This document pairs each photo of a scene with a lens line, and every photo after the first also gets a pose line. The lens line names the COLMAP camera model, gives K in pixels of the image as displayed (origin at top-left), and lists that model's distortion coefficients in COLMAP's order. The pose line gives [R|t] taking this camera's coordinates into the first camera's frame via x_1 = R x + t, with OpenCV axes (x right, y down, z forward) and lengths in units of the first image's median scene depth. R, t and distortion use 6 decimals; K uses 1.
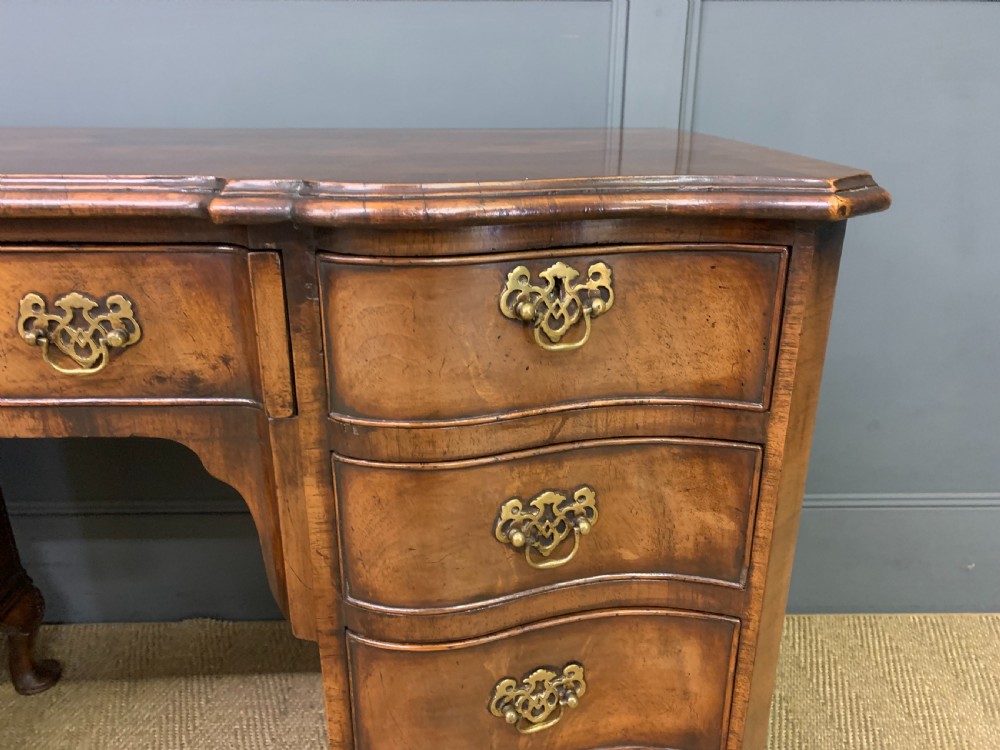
lens RADIAL K [[765.0, 0, 506.4], [0, 765.0, 374.2], [0, 0, 1]] dist [0.055109, -0.053630]
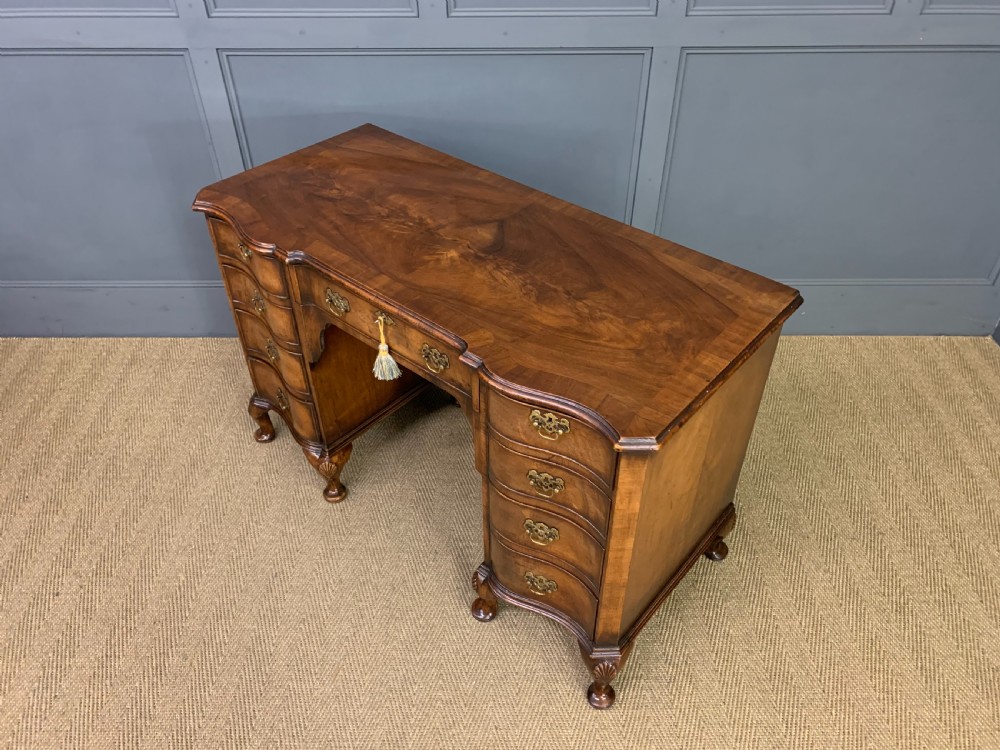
lens RADIAL K [[762.9, 0, 500.3], [0, 762.9, 373.2], [0, 0, 1]] dist [0.034466, -0.020427]
pose [[0.999730, 0.007988, -0.021822, -0.398009], [-0.000120, 0.940821, 0.338903, -0.750628], [0.023238, -0.338809, 0.940568, -2.525868]]
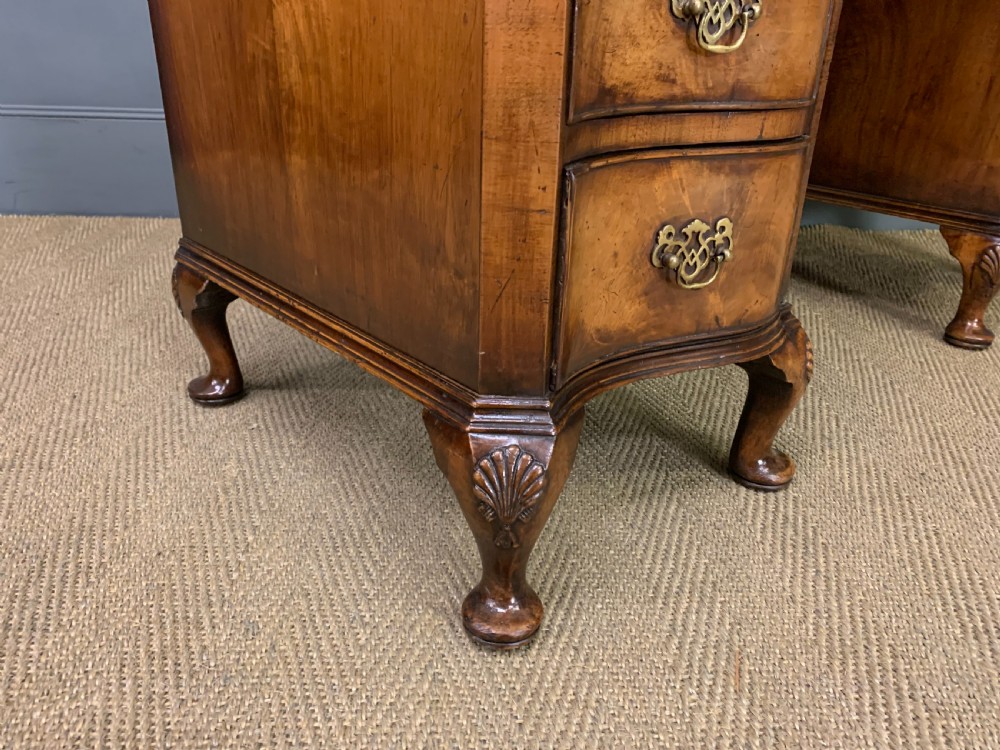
lens RADIAL K [[765.0, 0, 503.5], [0, 765.0, 370.6], [0, 0, 1]] dist [0.055109, -0.053630]
pose [[0.999637, 0.014979, 0.022411, -1.567491], [-0.016747, 0.996583, 0.080884, 1.188853], [-0.021123, -0.081230, 0.996472, -0.808076]]
